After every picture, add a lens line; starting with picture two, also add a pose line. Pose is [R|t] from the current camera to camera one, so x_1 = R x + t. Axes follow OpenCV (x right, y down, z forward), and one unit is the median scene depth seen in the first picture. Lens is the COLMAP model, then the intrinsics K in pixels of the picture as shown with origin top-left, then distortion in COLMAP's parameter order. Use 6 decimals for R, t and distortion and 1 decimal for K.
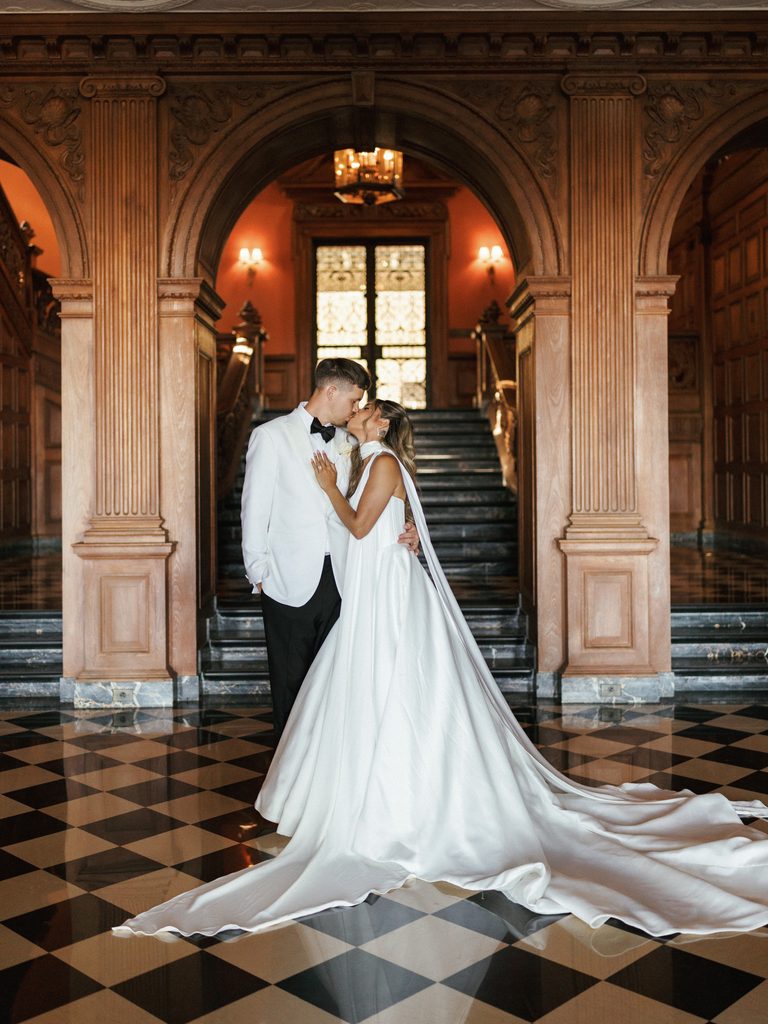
lens RADIAL K [[1683.3, 0, 384.2], [0, 1683.3, 432.3], [0, 0, 1]] dist [0.053643, -0.082398]
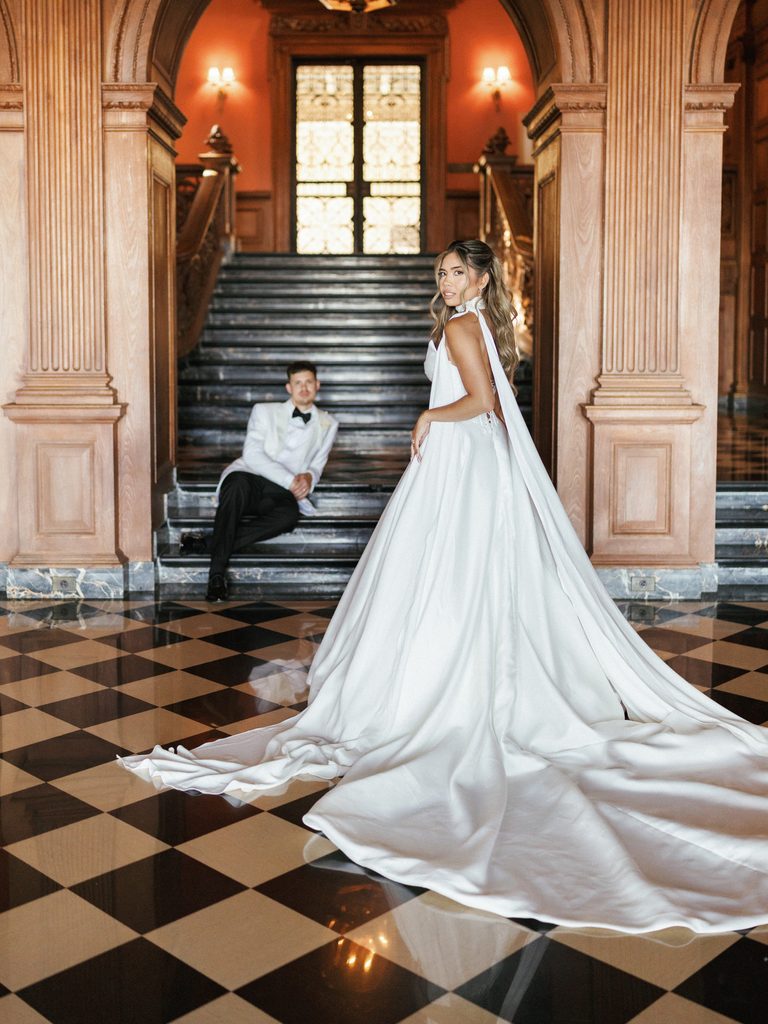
lens RADIAL K [[1683.3, 0, 384.2], [0, 1683.3, 432.3], [0, 0, 1]] dist [0.053643, -0.082398]
pose [[0.999891, 0.008334, 0.012211, -0.005471], [-0.009313, 0.996548, 0.082491, 0.008923], [-0.011481, -0.082596, 0.996517, 0.162751]]
